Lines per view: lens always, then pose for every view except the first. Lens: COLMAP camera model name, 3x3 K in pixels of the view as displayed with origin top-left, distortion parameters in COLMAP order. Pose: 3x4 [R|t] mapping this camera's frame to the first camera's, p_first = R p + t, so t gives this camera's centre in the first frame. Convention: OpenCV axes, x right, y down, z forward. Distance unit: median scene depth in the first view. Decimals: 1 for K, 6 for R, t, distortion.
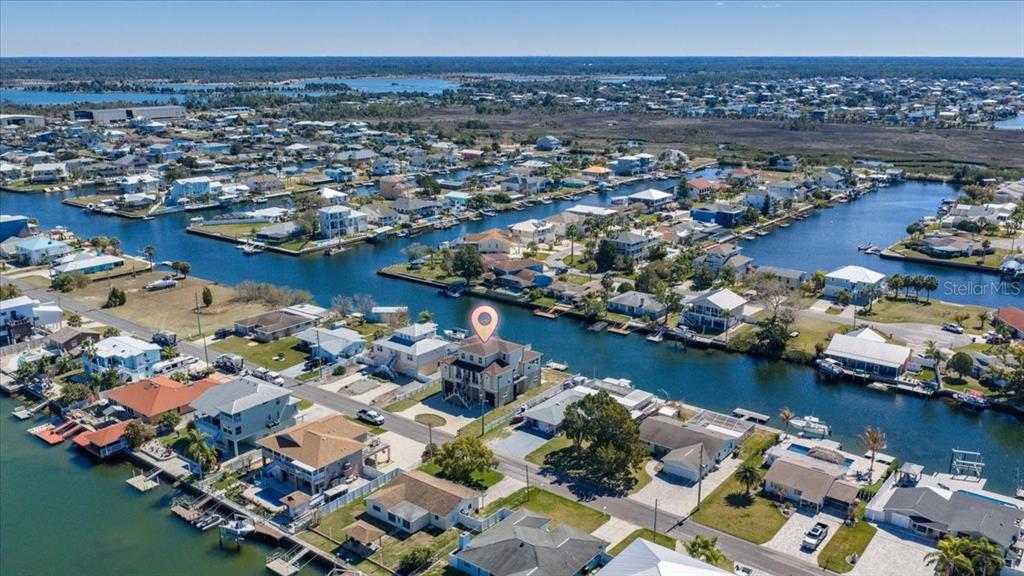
lens RADIAL K [[839.4, 0, 514.6], [0, 839.4, 285.7], [0, 0, 1]] dist [0.009414, -0.007892]
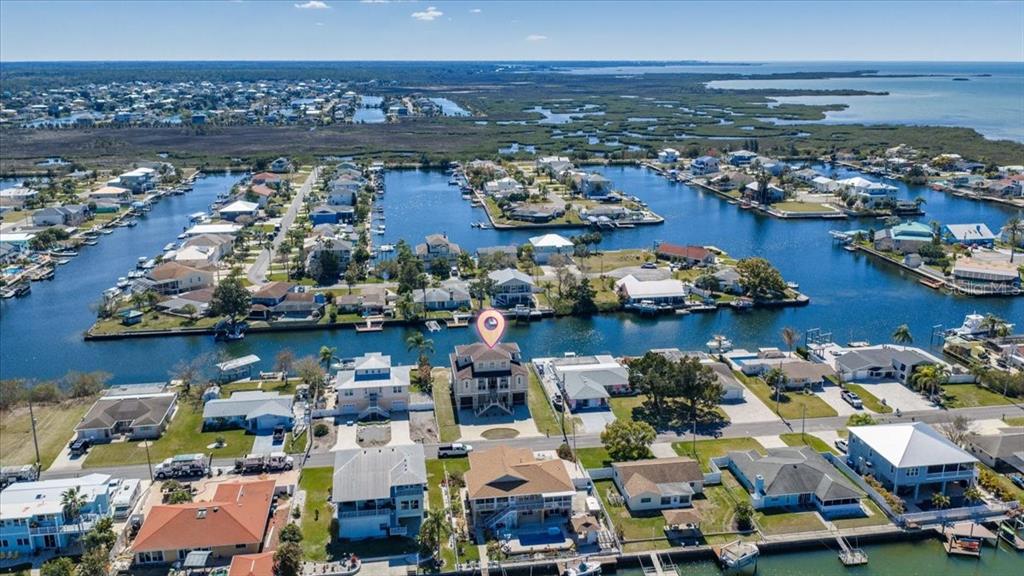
lens RADIAL K [[839.4, 0, 514.7], [0, 839.4, 290.3], [0, 0, 1]] dist [0.009414, -0.007892]
pose [[0.688074, -0.193817, 0.699278, -0.634630], [0.193815, 0.977747, 0.080289, -0.066545], [-0.699278, 0.080286, 0.710327, 0.244719]]
